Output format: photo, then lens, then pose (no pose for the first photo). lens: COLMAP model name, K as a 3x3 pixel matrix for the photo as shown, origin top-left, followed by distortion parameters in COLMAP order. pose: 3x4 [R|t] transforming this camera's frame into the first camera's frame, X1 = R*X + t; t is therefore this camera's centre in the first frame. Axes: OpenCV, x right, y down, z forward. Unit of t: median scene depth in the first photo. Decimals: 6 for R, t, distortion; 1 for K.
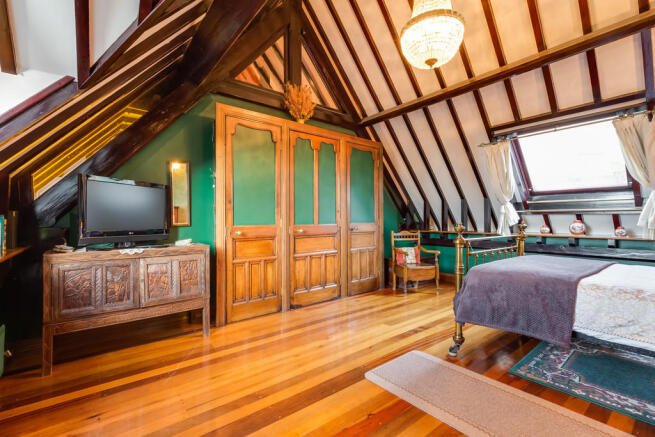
lens RADIAL K [[292.8, 0, 327.5], [0, 292.8, 218.5], [0, 0, 1]] dist [-0.000992, 0.000083]
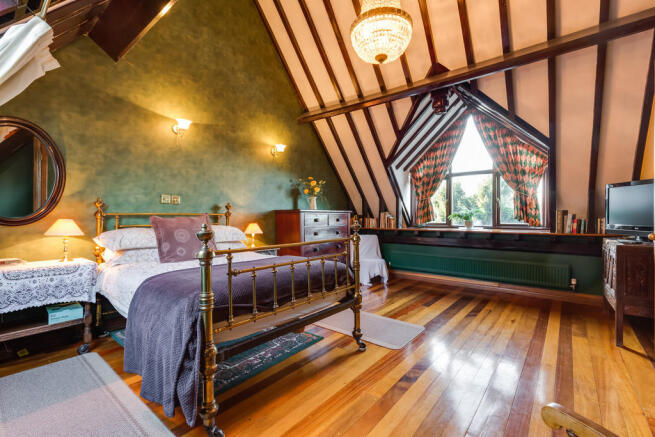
lens RADIAL K [[292.8, 0, 327.5], [0, 292.8, 218.5], [0, 0, 1]] dist [-0.000992, 0.000083]
pose [[-0.976178, 0.007274, -0.216851, 0.747223], [0.005507, 0.999947, 0.008750, -0.002287], [0.216903, 0.007347, -0.976166, 1.916804]]
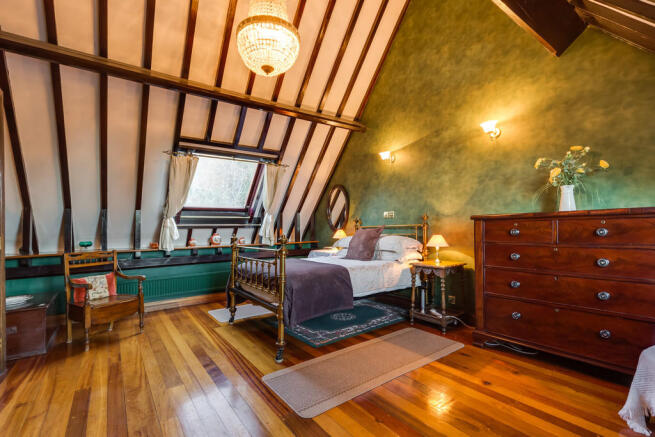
lens RADIAL K [[298.3, 0, 328.9], [0, 298.3, 221.4], [0, 0, 1]] dist [-0.001099, -0.000034]
pose [[0.039296, 0.033688, 0.998660, -0.609218], [0.015652, 0.999288, -0.034325, 0.012713], [-0.999105, 0.016980, 0.038741, 0.754301]]
